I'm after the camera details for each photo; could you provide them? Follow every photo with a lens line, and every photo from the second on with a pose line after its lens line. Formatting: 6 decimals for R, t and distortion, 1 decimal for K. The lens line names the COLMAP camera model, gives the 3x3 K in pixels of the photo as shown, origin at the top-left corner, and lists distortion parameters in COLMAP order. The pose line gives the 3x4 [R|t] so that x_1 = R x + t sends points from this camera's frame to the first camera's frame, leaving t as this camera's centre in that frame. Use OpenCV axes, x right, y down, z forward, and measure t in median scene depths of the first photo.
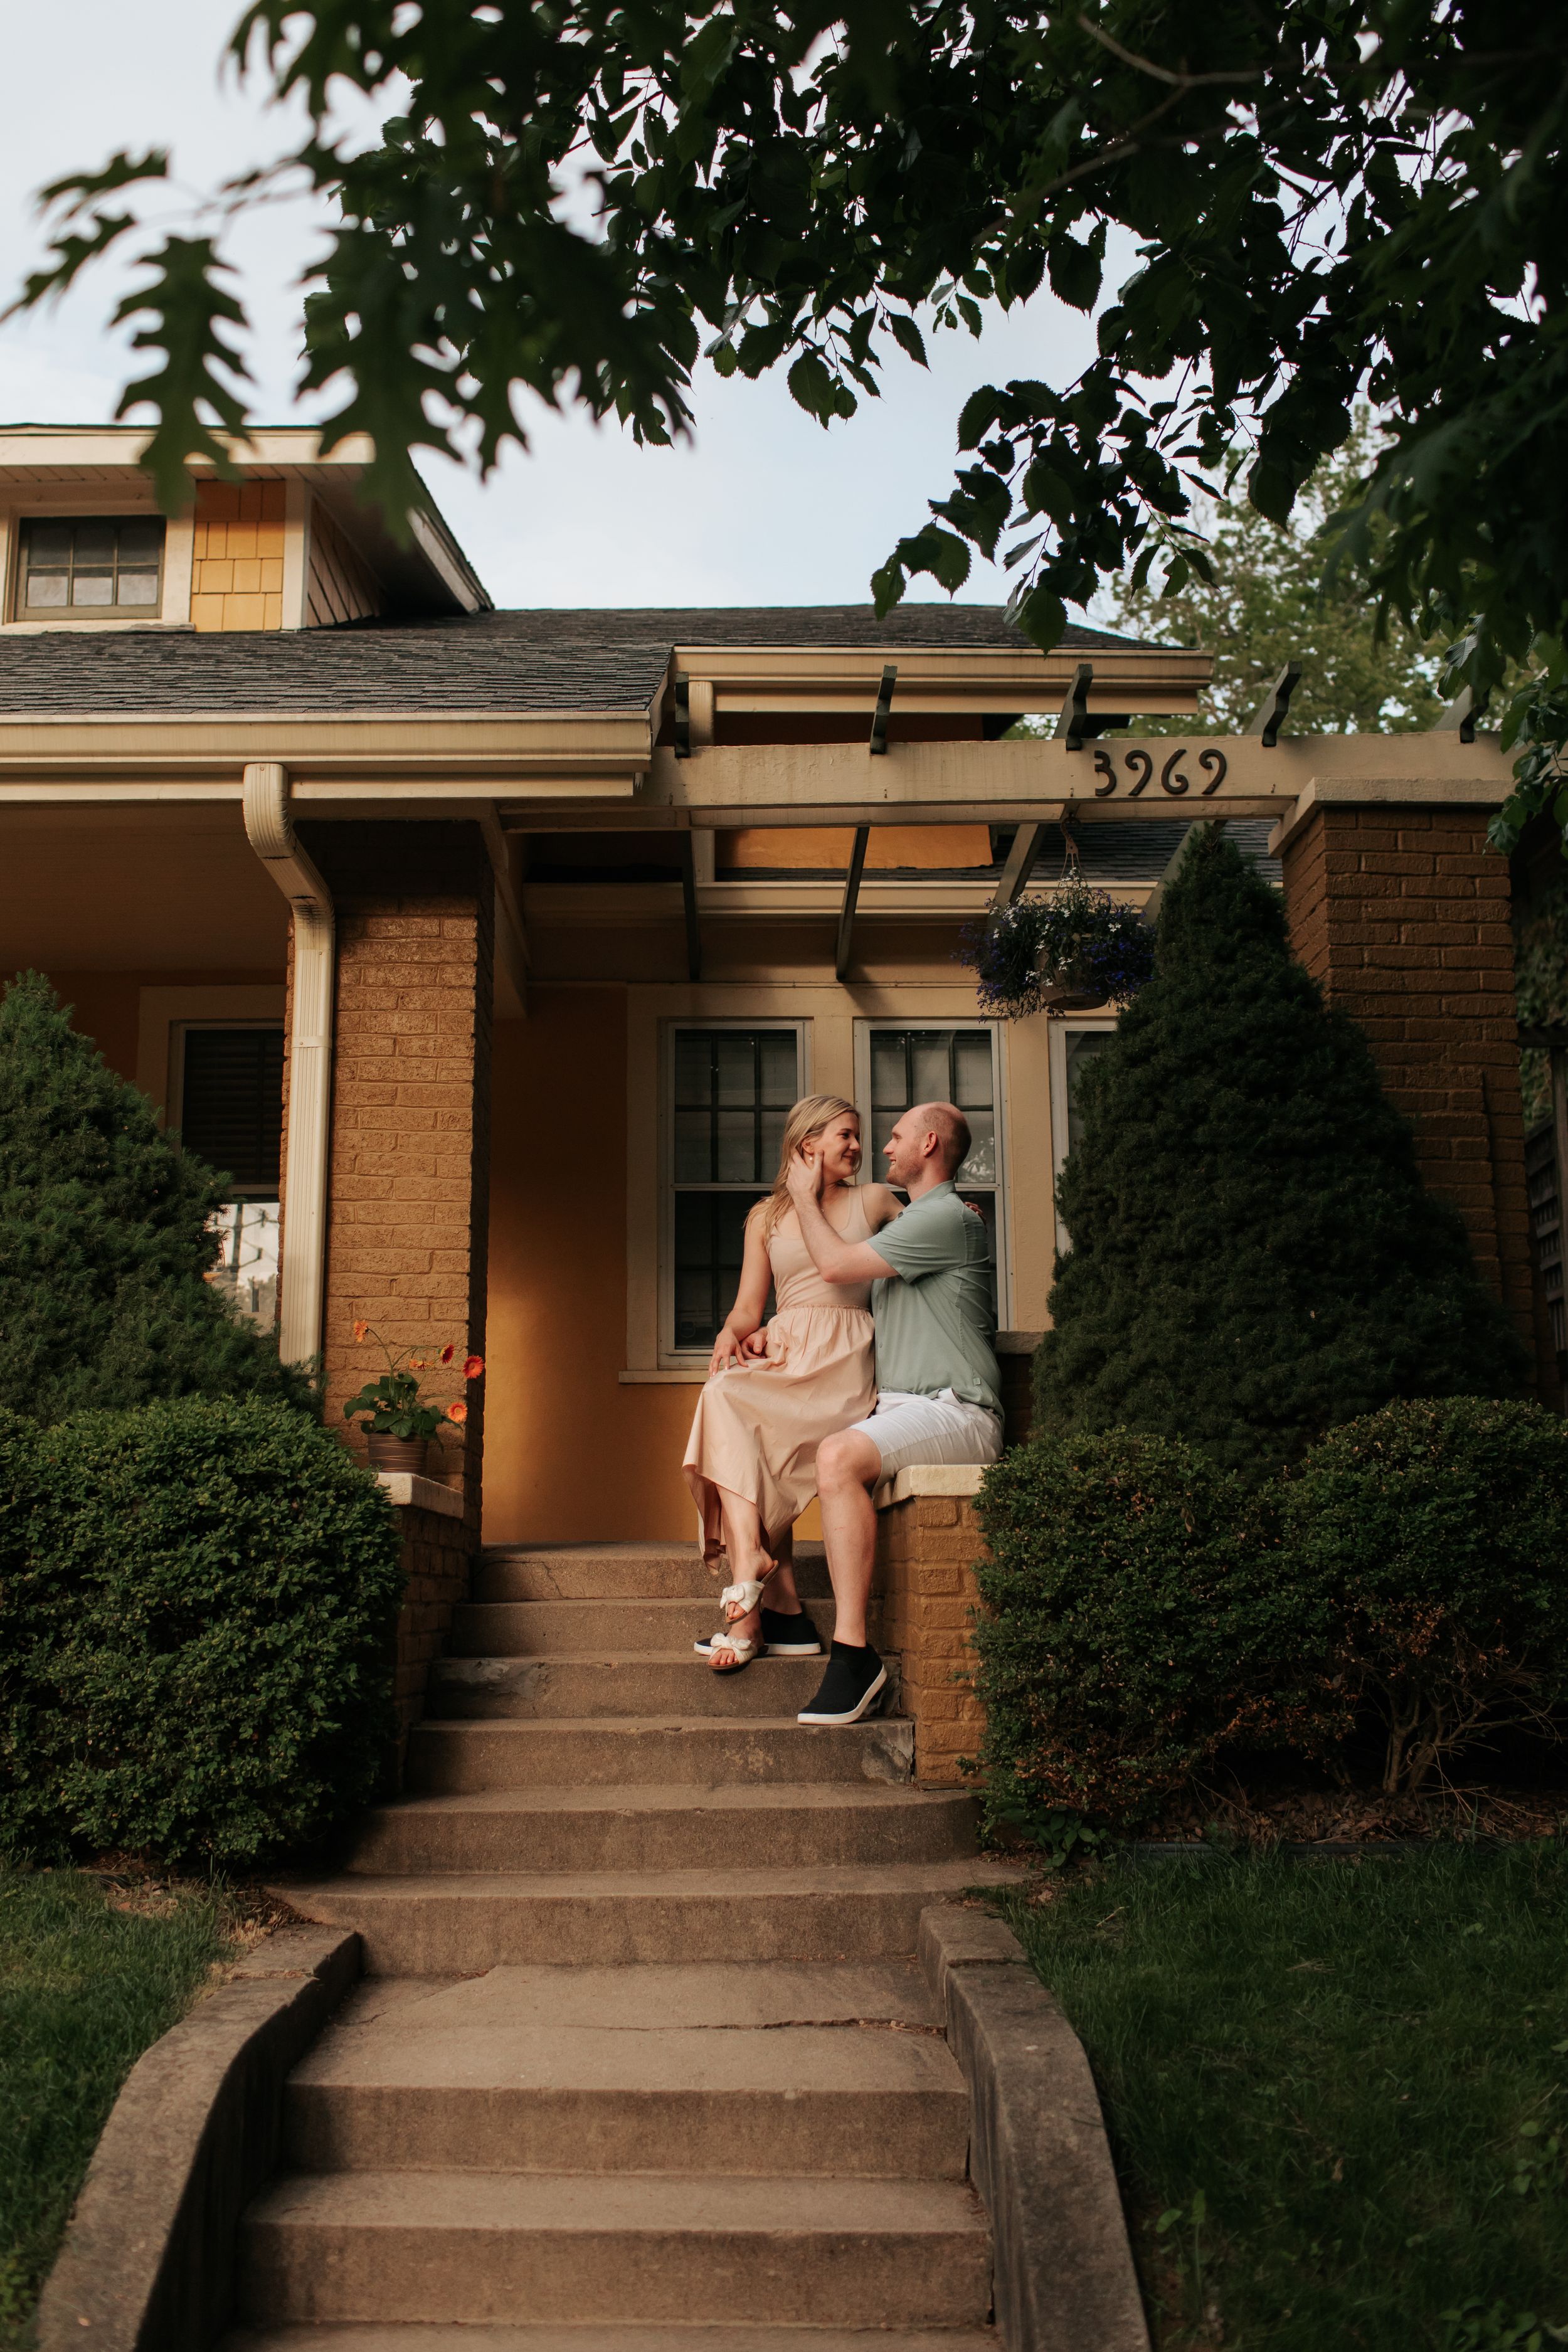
lens RADIAL K [[2481.3, 0, 705.4], [0, 2481.3, 1091.1], [0, 0, 1]] dist [-0.001481, 0.148493]
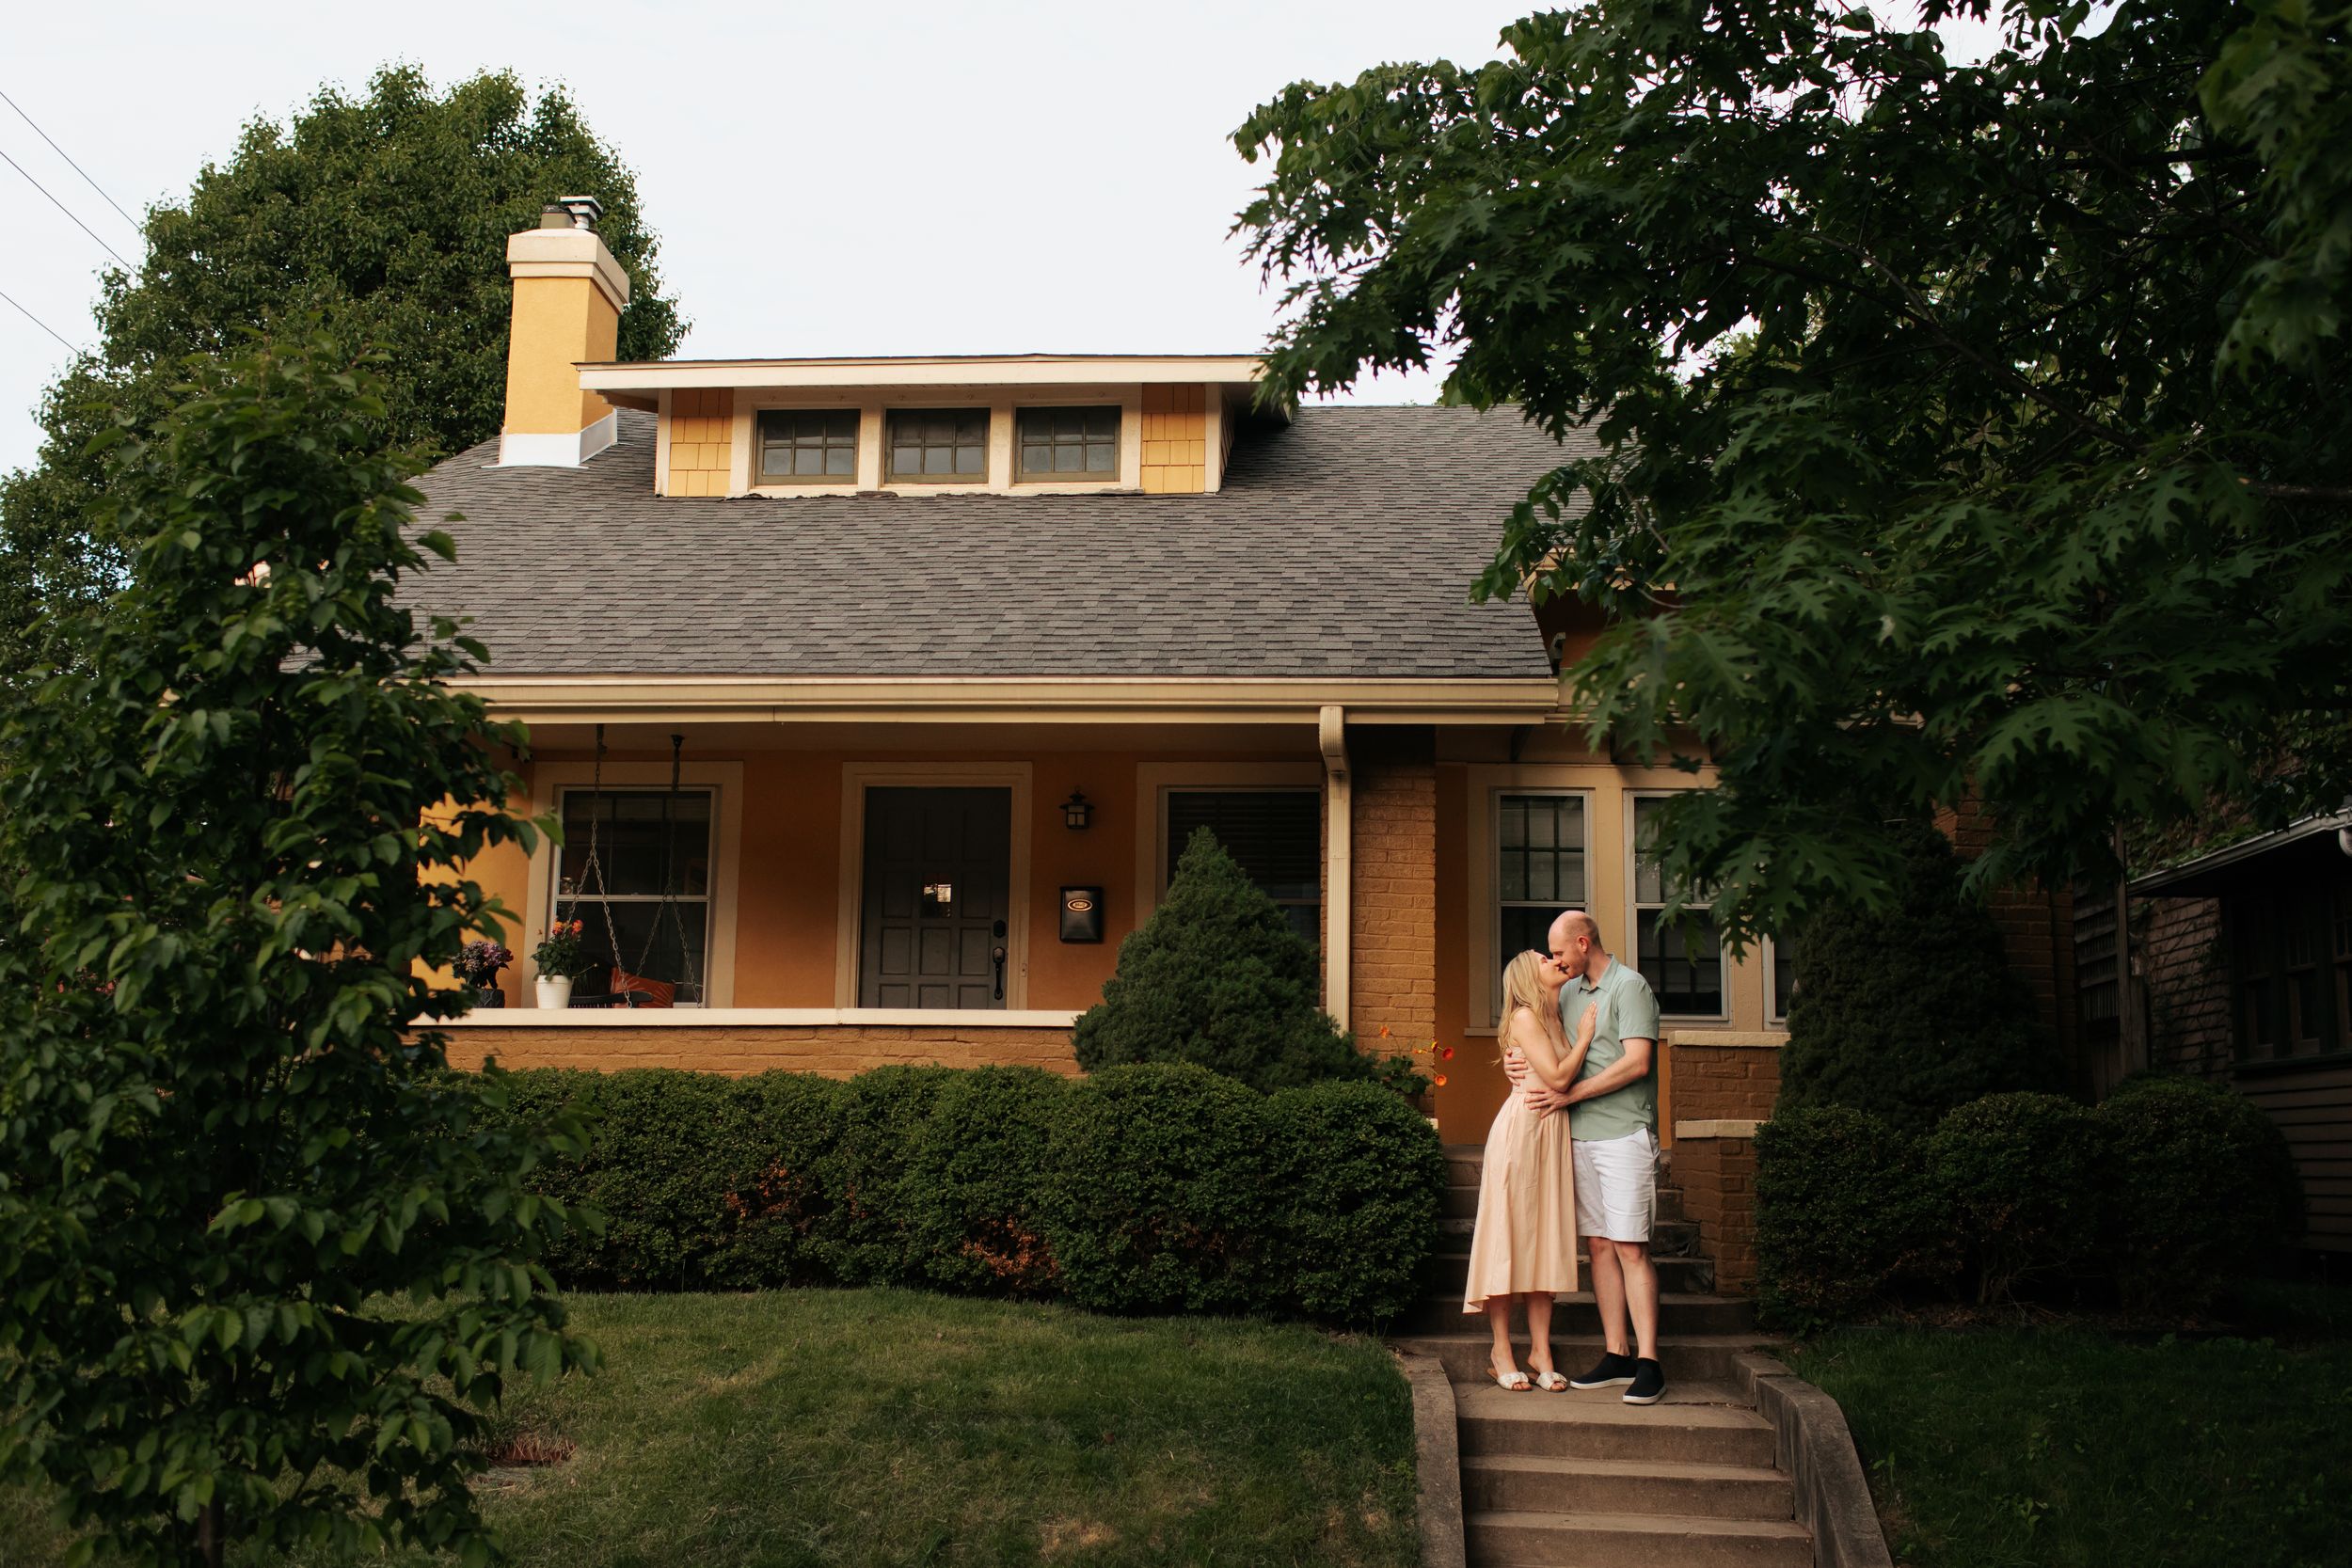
lens RADIAL K [[2481.1, 0, 1173.0], [0, 2481.1, 748.1], [0, 0, 1]] dist [-0.001481, 0.148493]
pose [[0.998489, 0.010419, -0.053962, -0.238152], [-0.008194, 0.999114, 0.041290, -0.210591], [0.054344, -0.040785, 0.997689, -0.897102]]
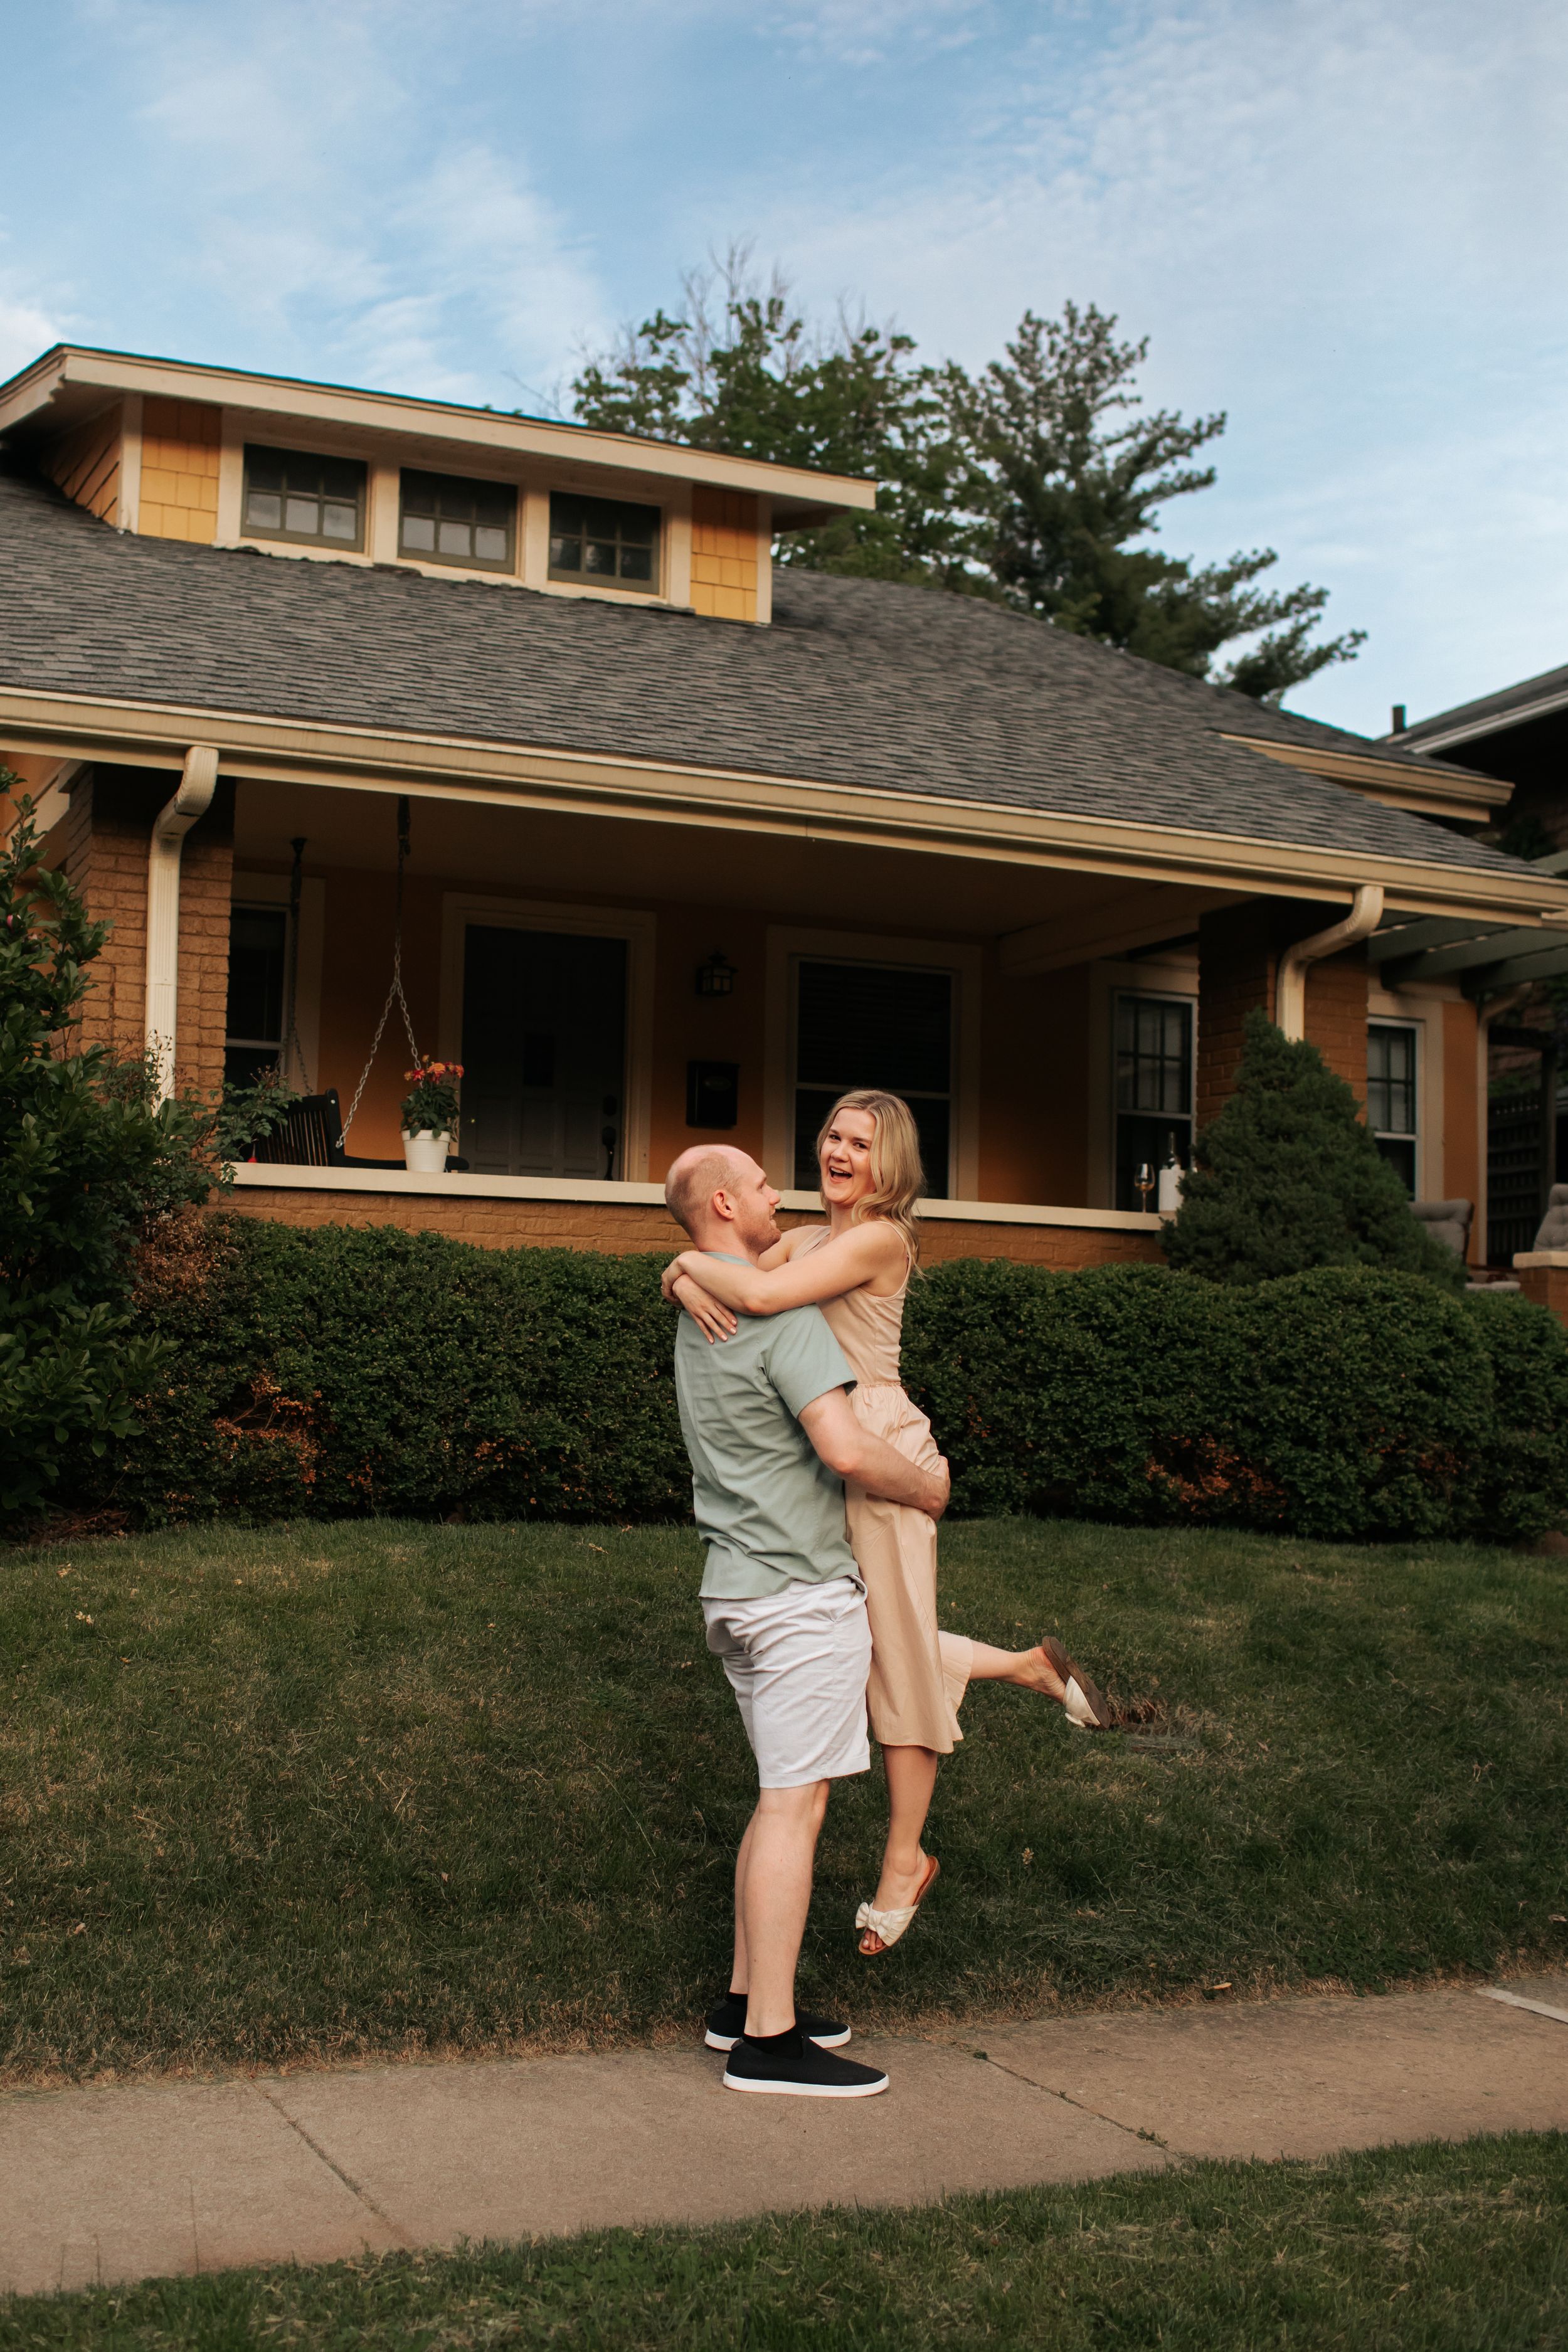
lens RADIAL K [[2631.3, 0, 621.7], [0, 2631.3, 1216.0], [0, 0, 1]] dist [-0.083368, 0.042632]
pose [[0.922146, 0.058074, 0.382458, -1.530684], [-0.109215, 0.987531, 0.113378, -0.072866], [-0.371105, -0.146321, 0.916990, -0.466288]]
